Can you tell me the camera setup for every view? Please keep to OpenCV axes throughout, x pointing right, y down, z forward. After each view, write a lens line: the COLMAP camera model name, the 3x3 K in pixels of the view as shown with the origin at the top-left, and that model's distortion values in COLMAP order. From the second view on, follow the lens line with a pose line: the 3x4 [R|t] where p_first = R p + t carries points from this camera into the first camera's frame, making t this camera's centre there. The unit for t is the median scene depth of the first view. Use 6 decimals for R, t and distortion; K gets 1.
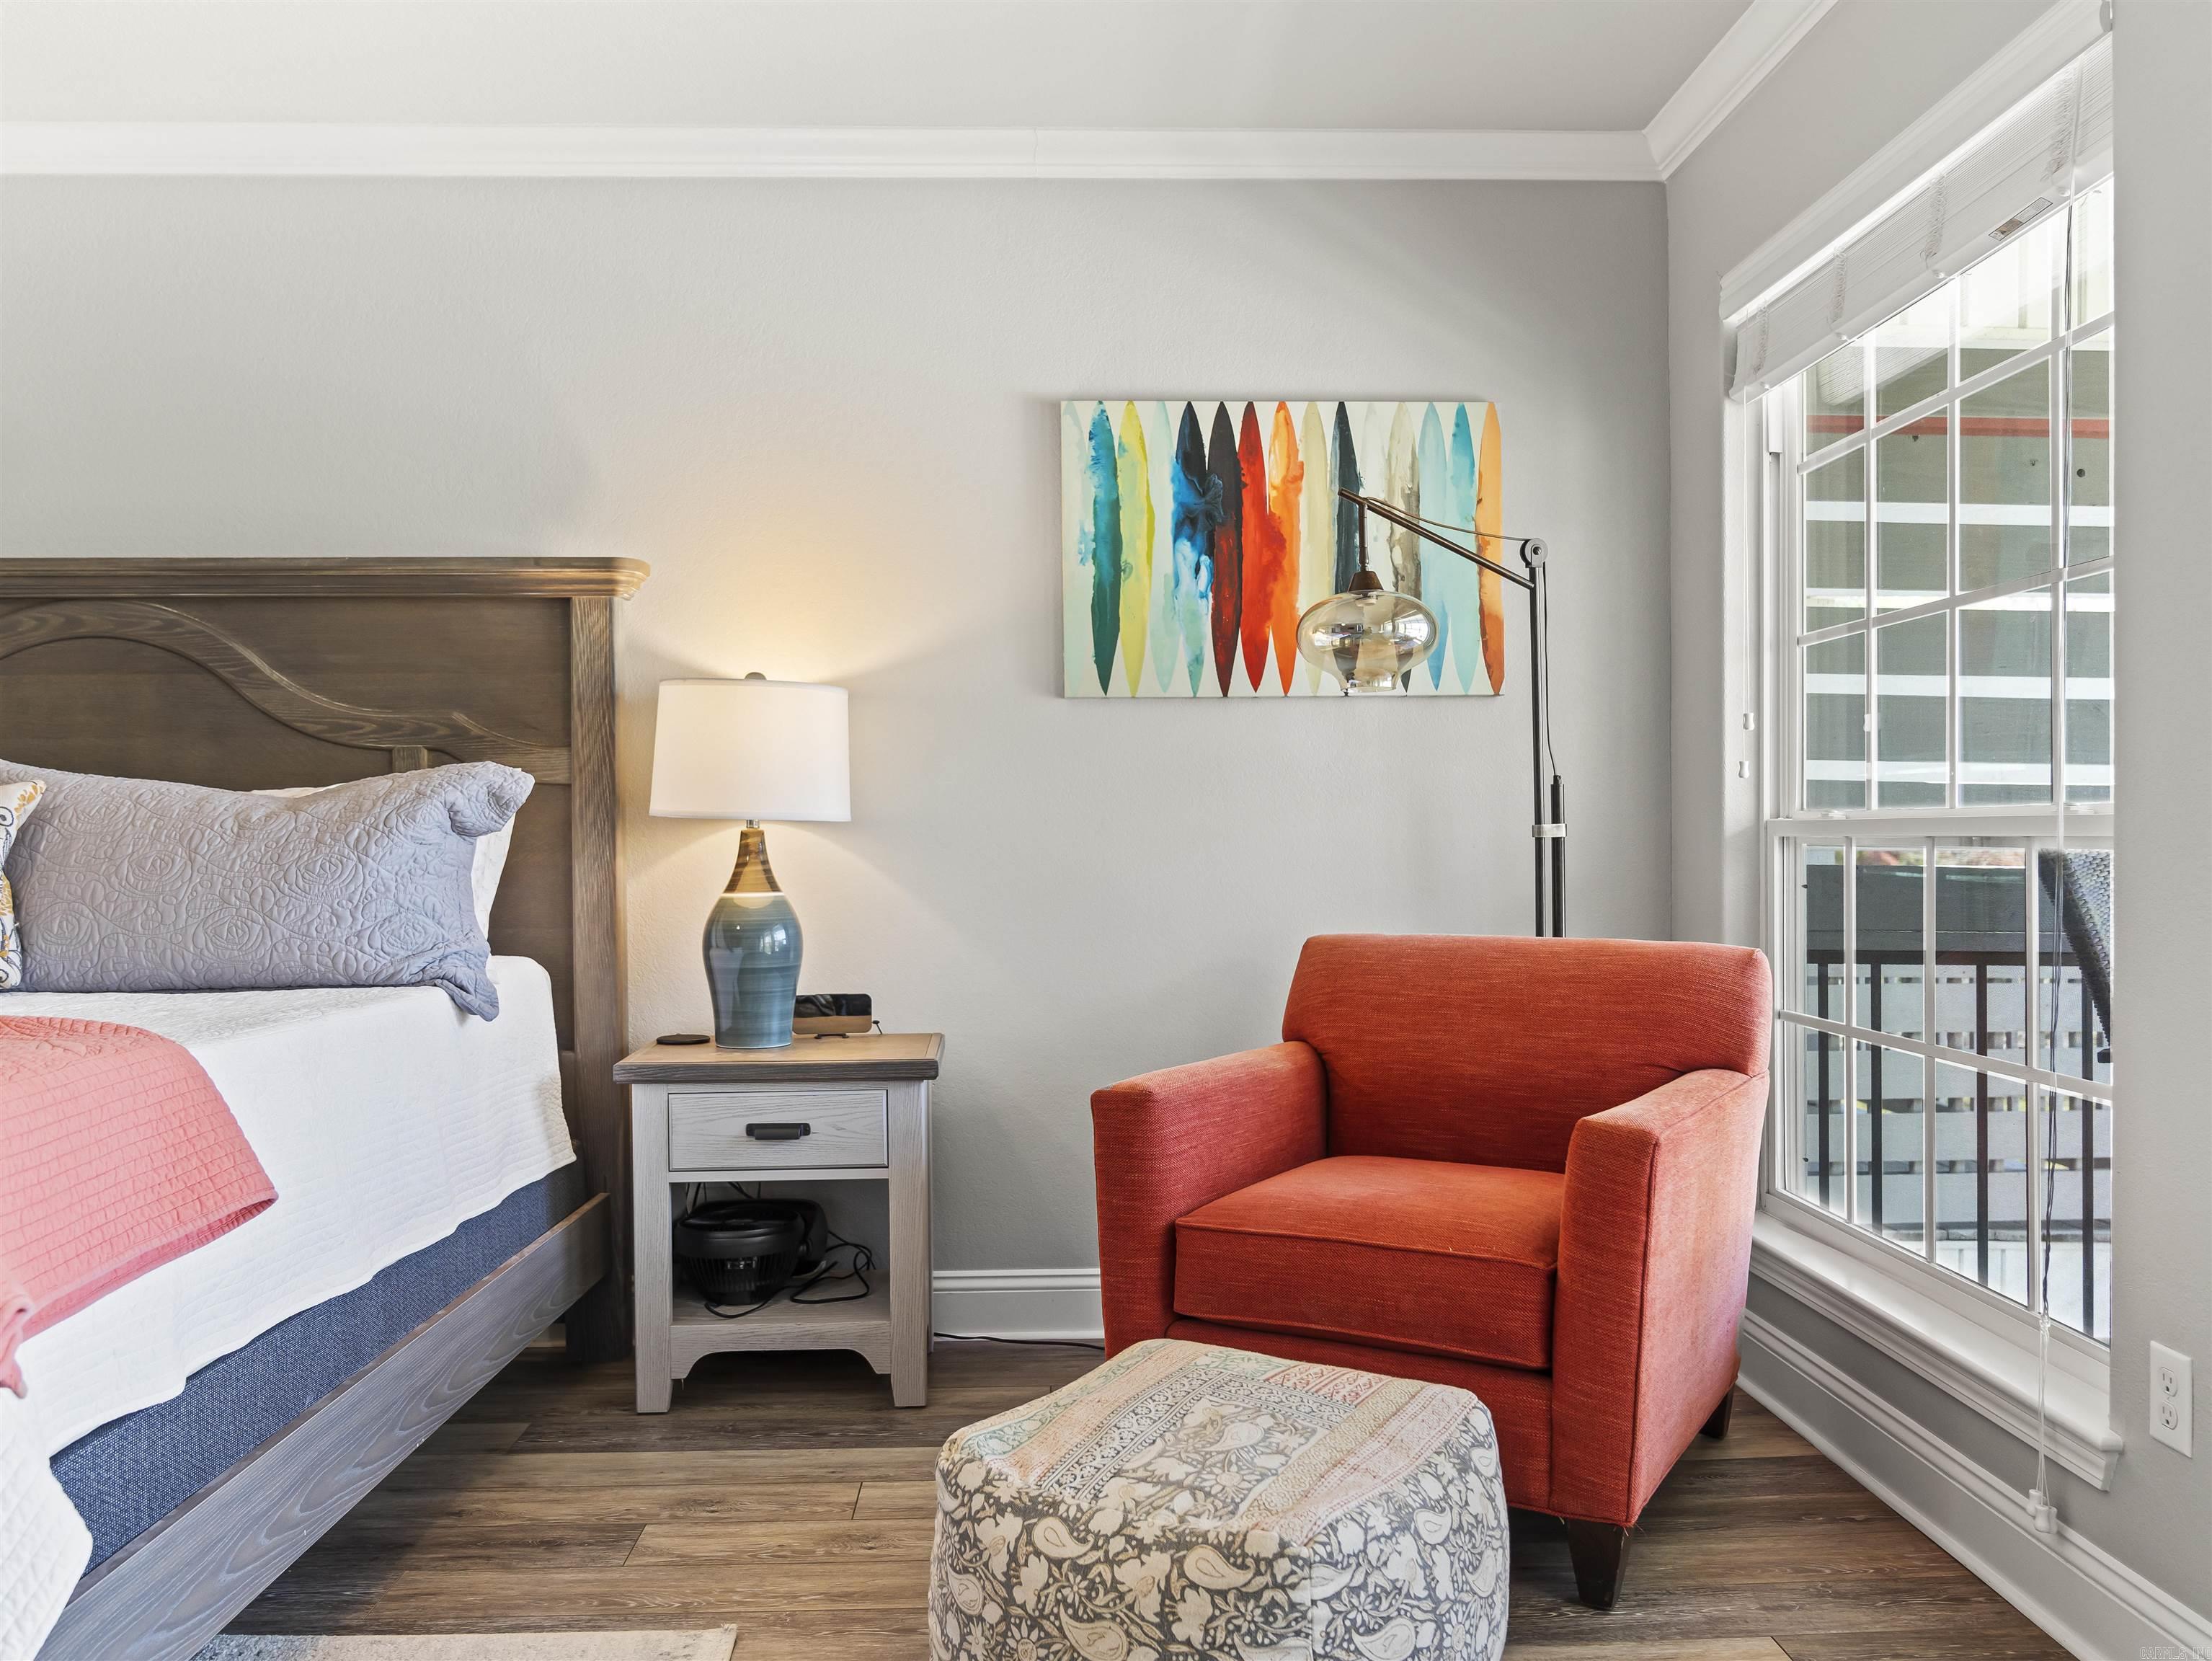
lens RADIAL K [[1703.4, 0, 1152.5], [0, 1703.4, 845.5], [0, 0, 1]] dist [-0.028570, 0.014125]
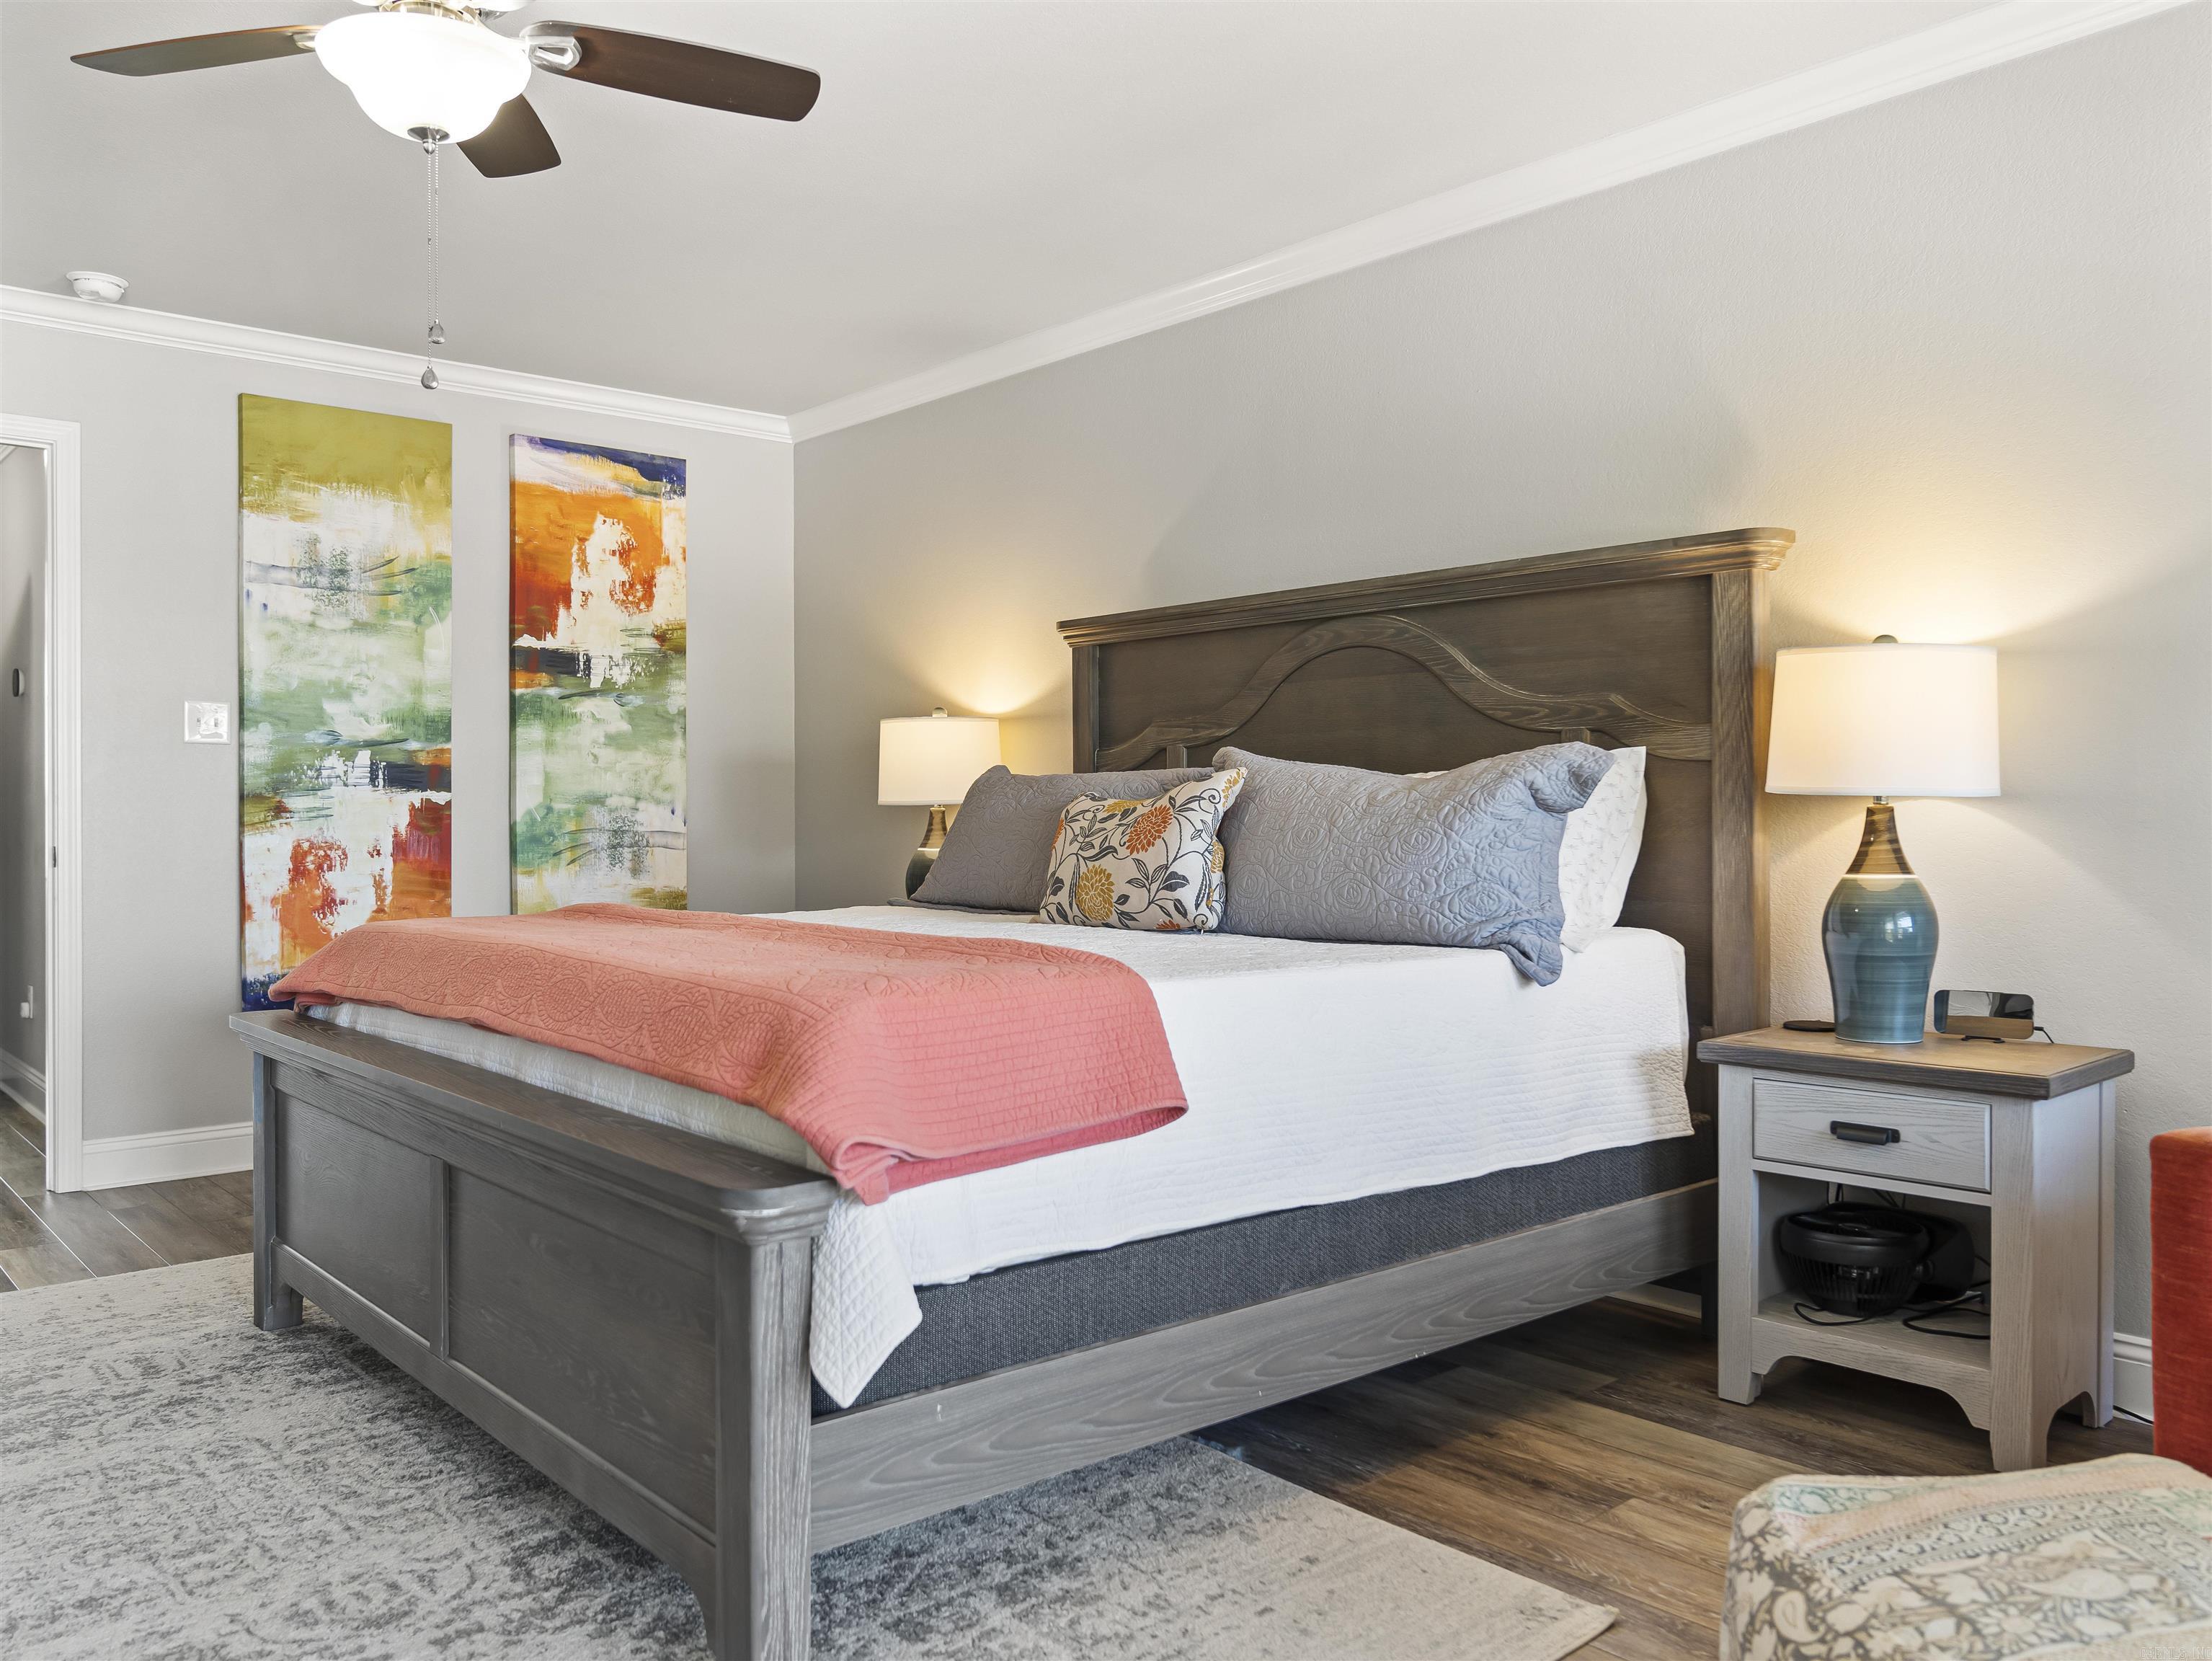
lens RADIAL K [[1703.4, 0, 1098.8], [0, 1703.4, 830.9], [0, 0, 1]] dist [-0.028570, 0.014125]
pose [[0.620211, 0.011316, -0.784354, 0.241046], [-0.005426, 0.999934, 0.010136, -0.003028], [0.784416, -0.002031, 0.620231, 0.105722]]
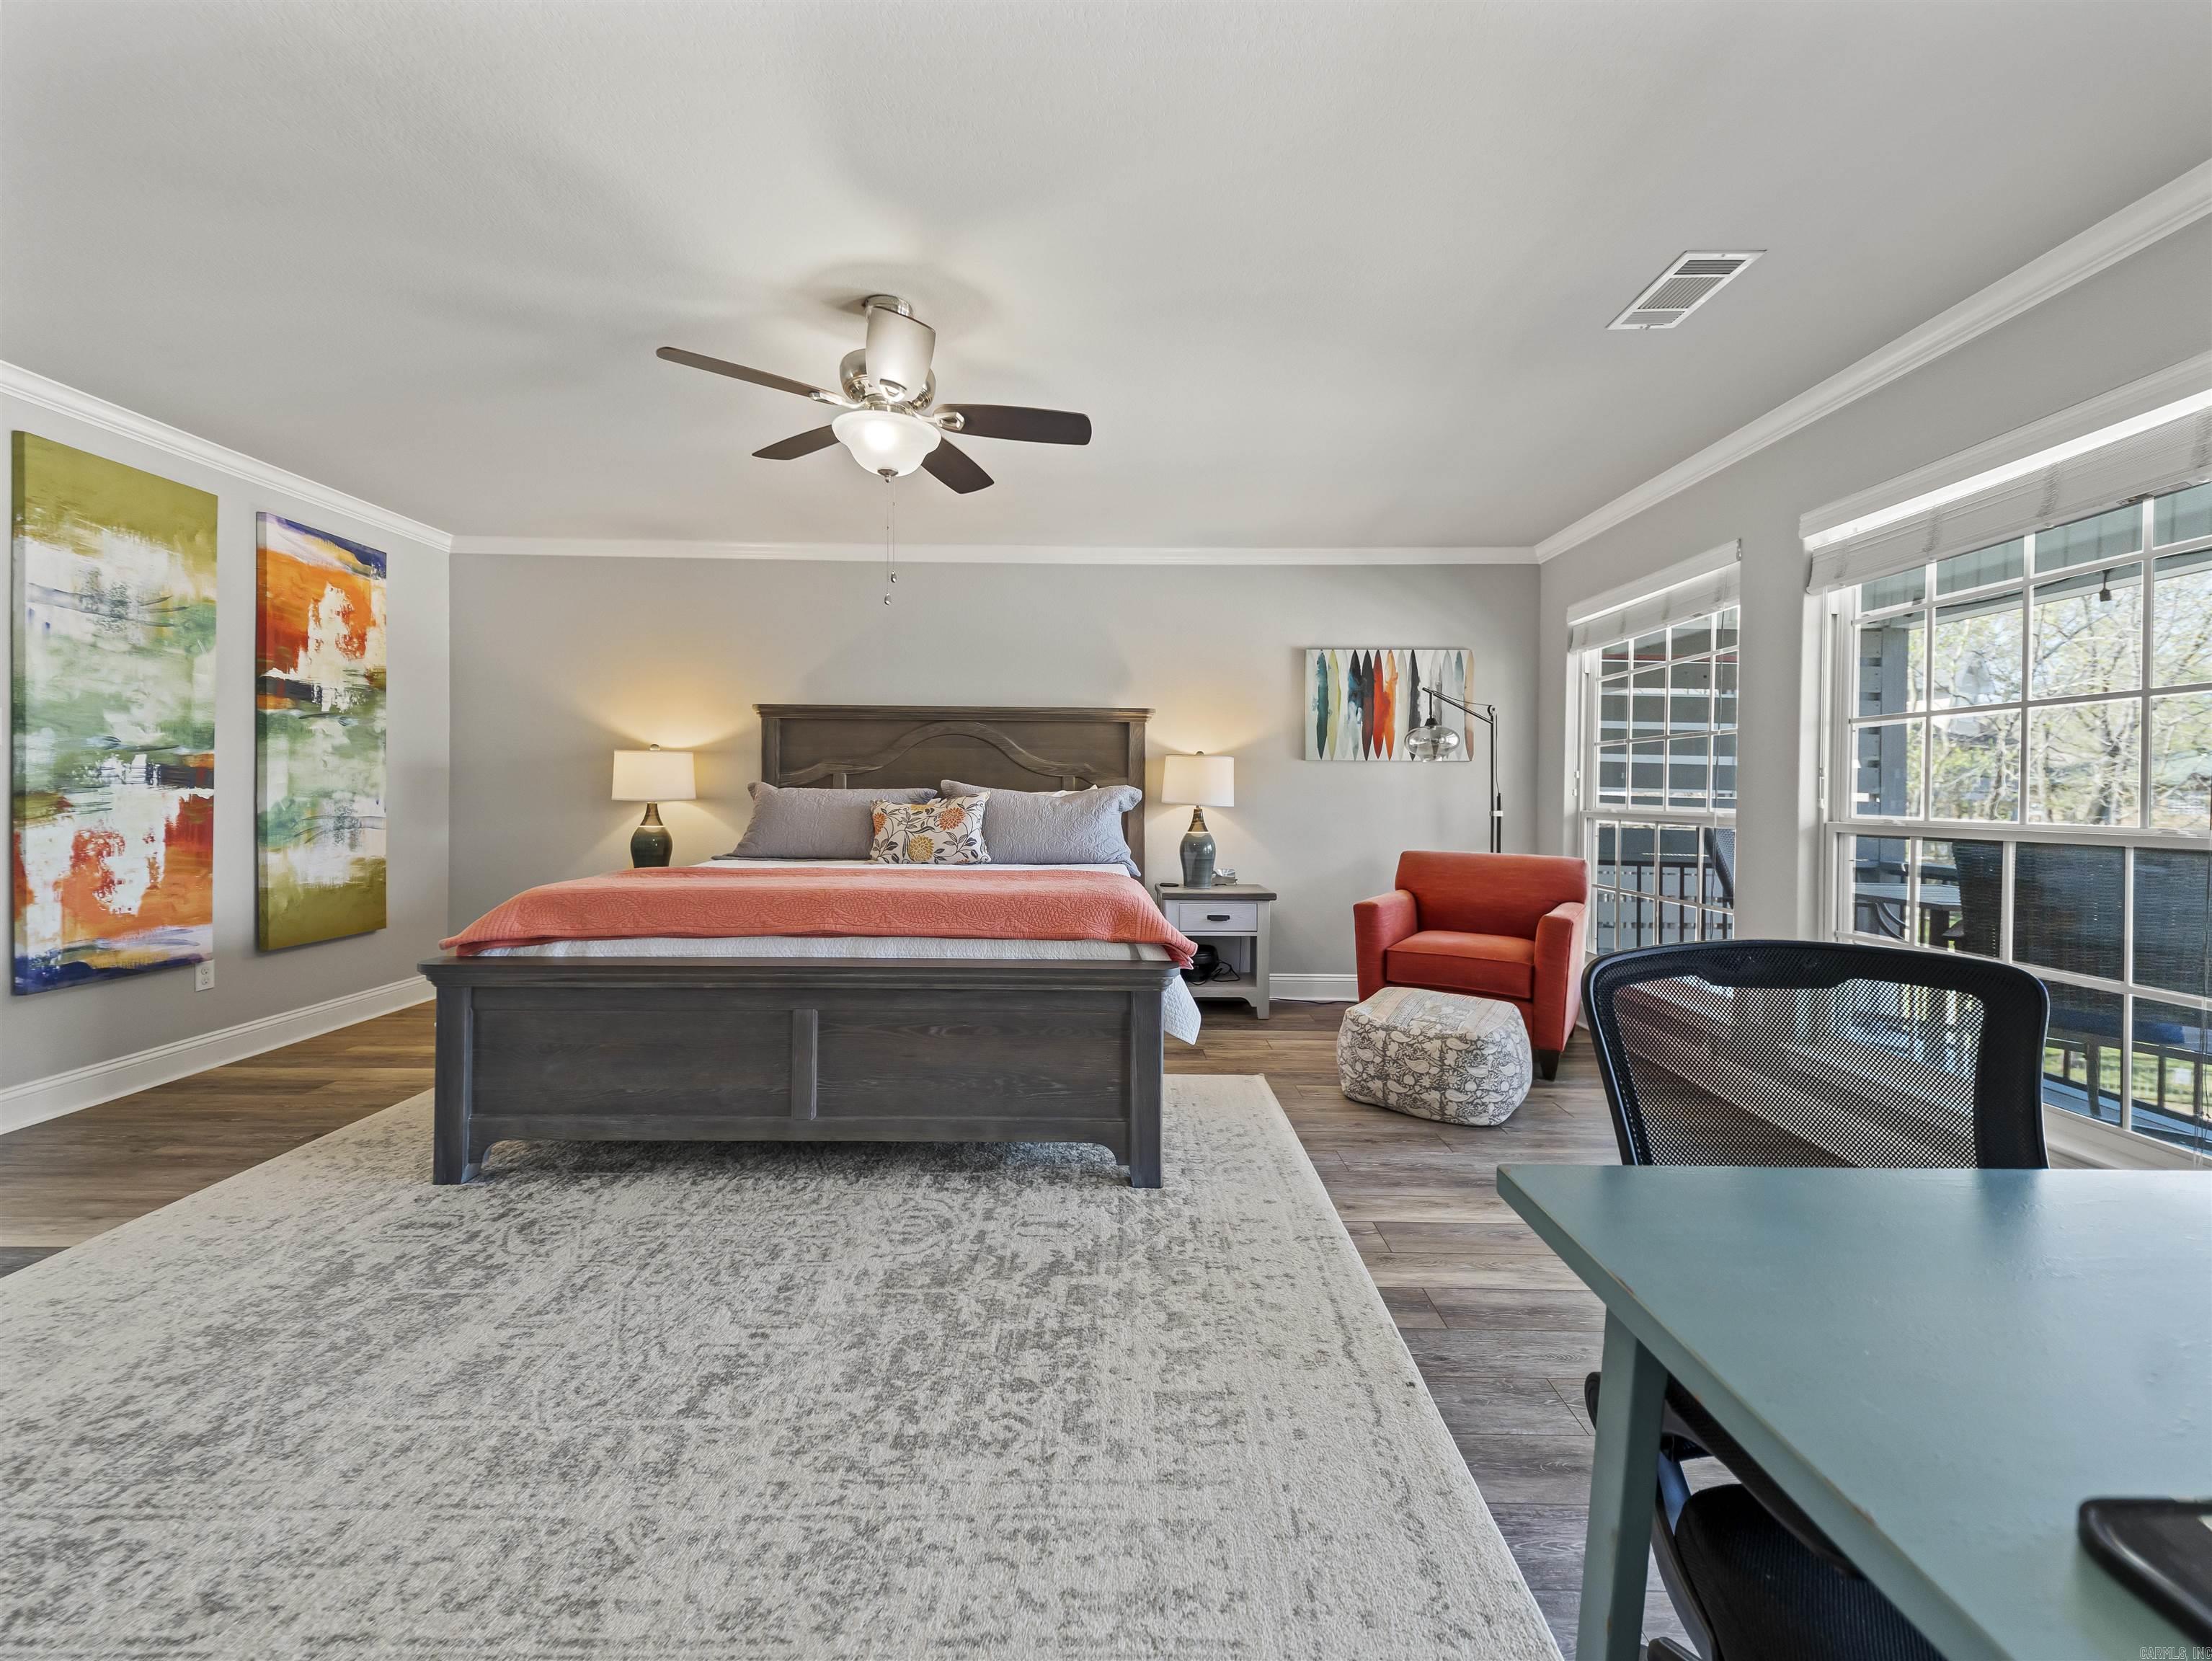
lens RADIAL K [[851.2, 0, 1134.3], [0, 851.2, 797.6], [0, 0, 1]] dist [0.028092, -0.007516]
pose [[0.999009, 0.014472, -0.042091, -0.302903], [-0.014515, 0.999894, -0.000706, -0.026573], [0.042076, 0.001316, 0.999114, -0.402403]]
